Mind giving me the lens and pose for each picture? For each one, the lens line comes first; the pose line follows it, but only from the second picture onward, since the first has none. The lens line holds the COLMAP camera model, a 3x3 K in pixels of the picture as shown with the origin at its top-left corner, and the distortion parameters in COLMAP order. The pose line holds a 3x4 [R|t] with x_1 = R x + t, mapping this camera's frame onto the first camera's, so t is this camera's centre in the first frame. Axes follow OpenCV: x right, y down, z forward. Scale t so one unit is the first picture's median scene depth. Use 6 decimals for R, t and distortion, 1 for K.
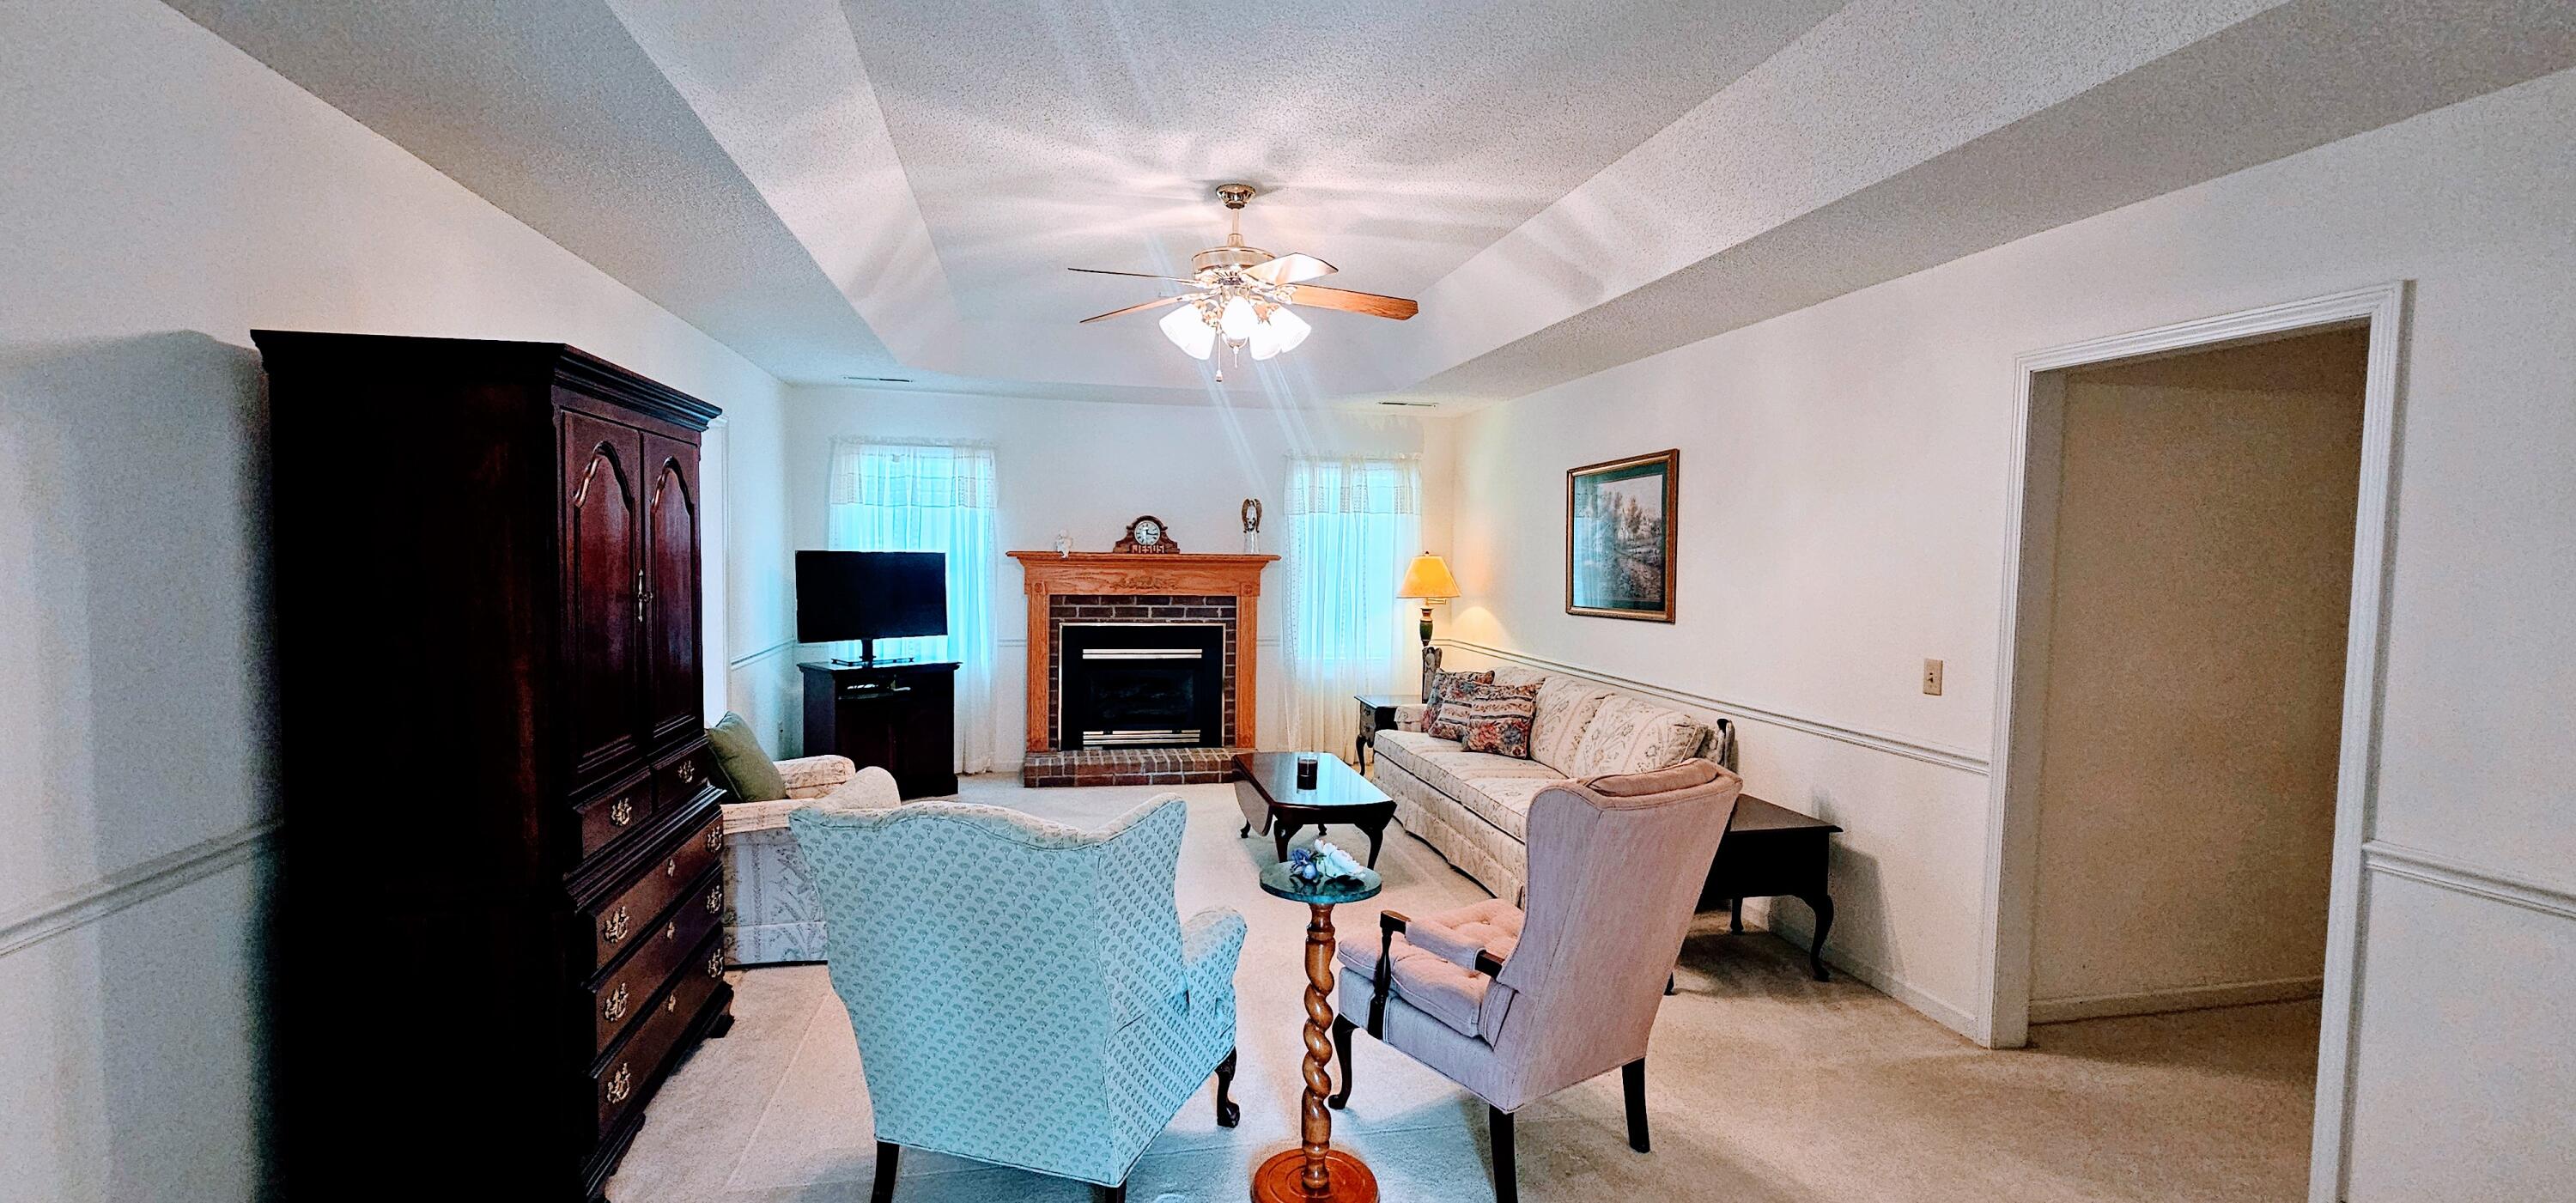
lens RADIAL K [[1065.6, 0, 1288.0], [0, 1065.6, 601.5], [0, 0, 1]] dist [-0.000558, -0.000238]
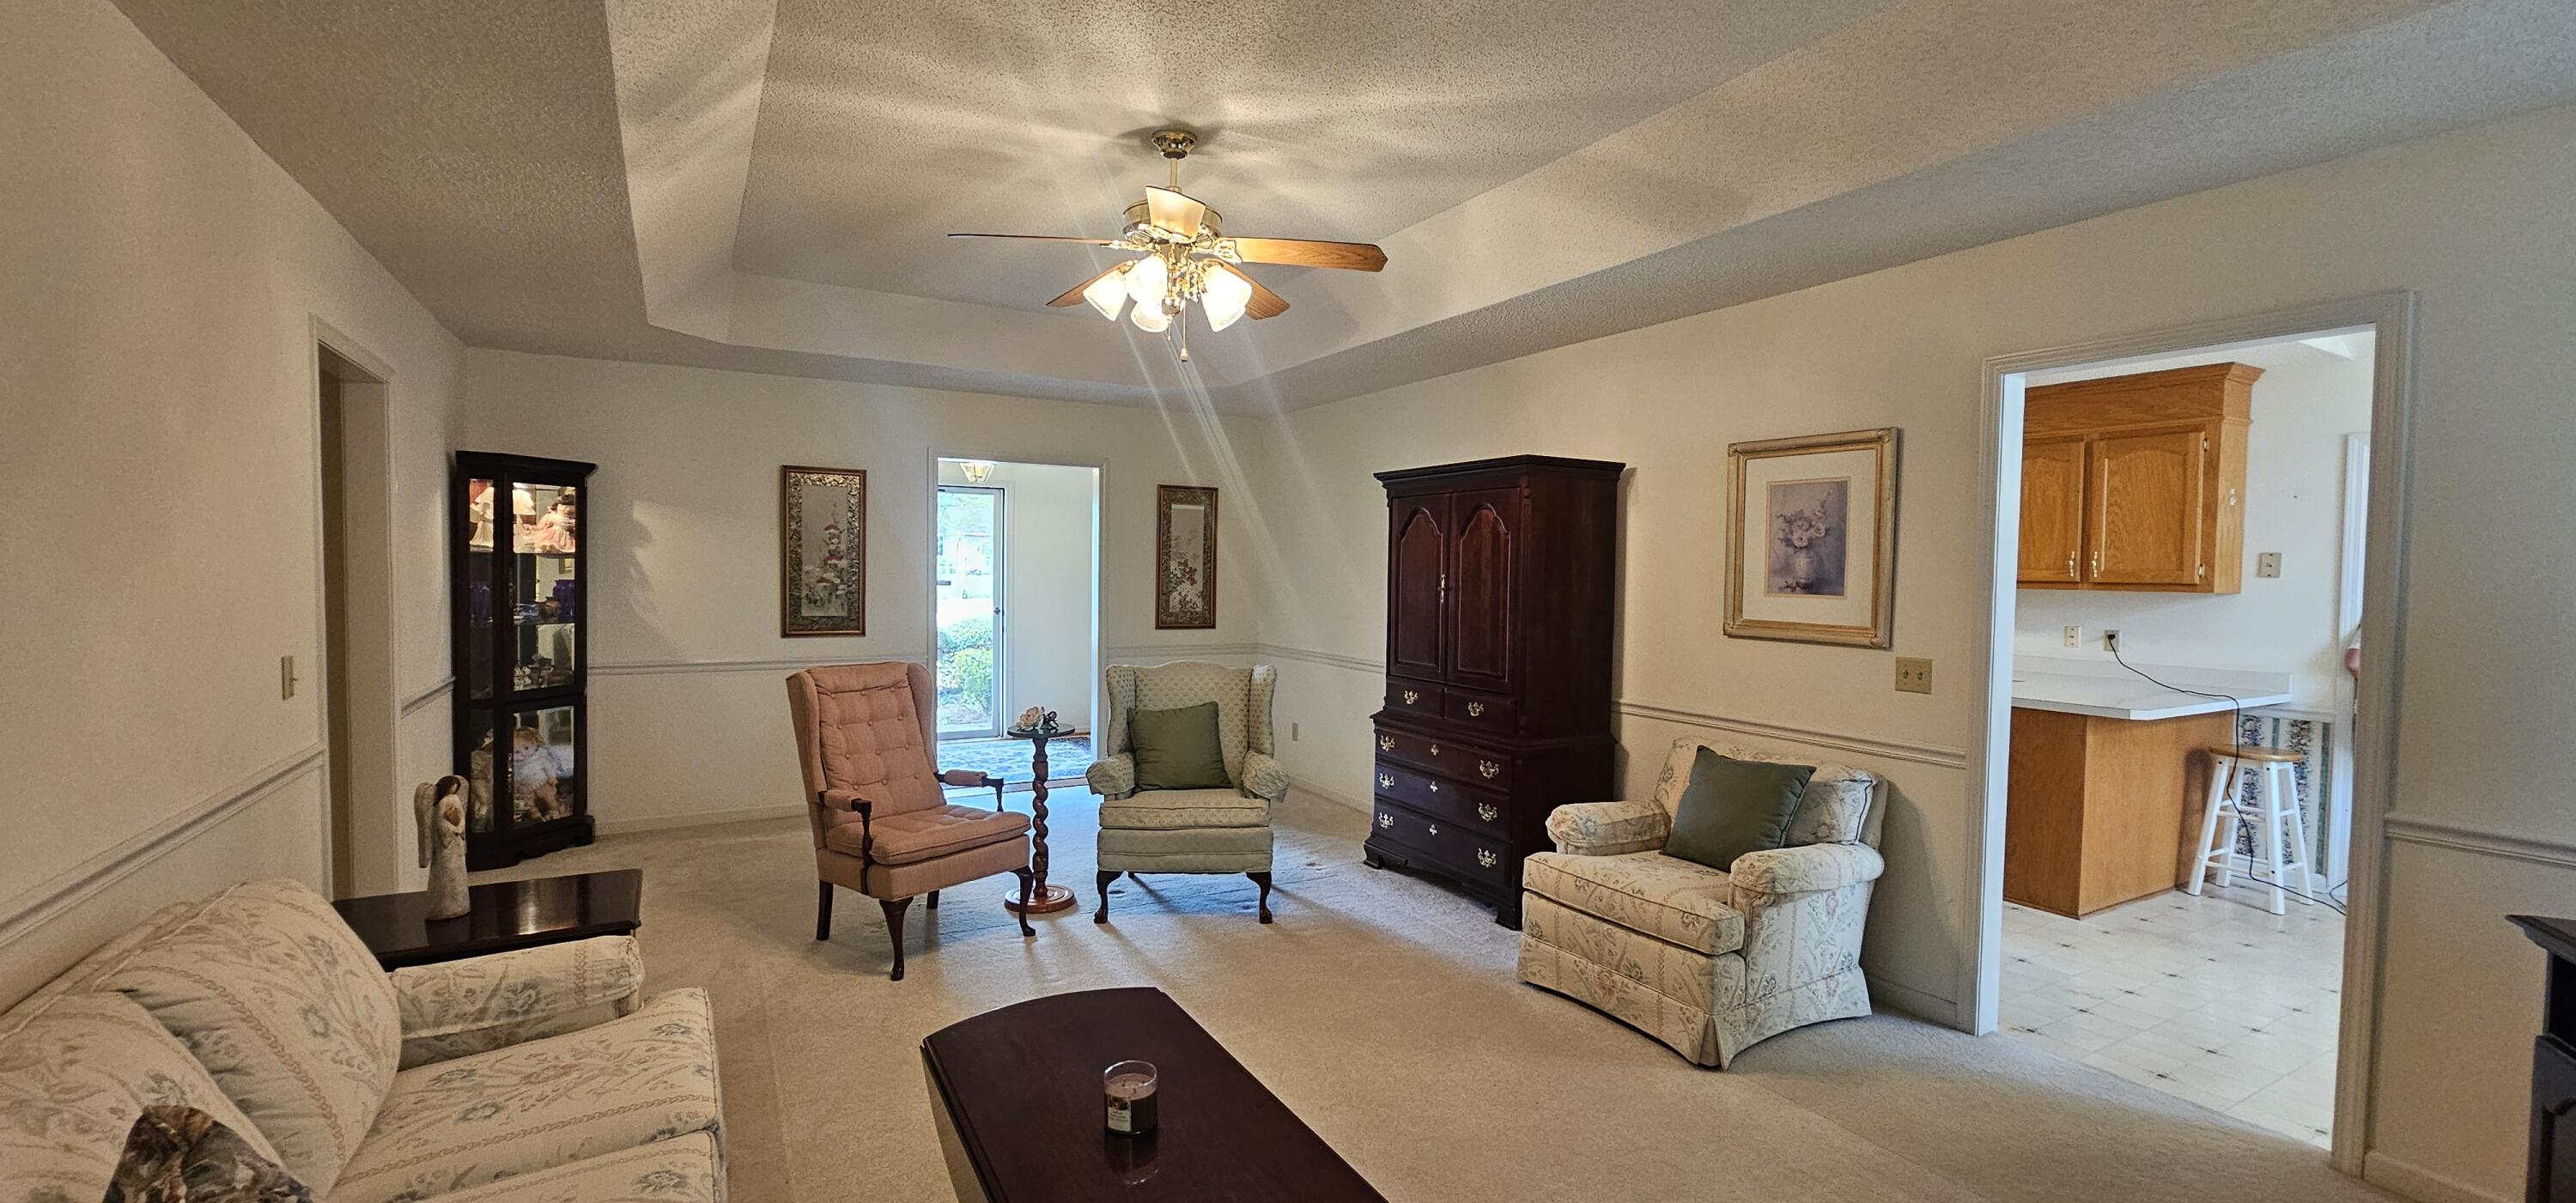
lens RADIAL K [[1065.6, 0, 1288.0], [0, 1065.6, 601.5], [0, 0, 1]] dist [-0.000558, -0.000238]
pose [[-0.956181, -0.018728, -0.292176, 0.113082], [-0.044521, 0.995647, 0.081881, -0.082364], [0.289370, 0.091301, -0.952853, 1.935489]]
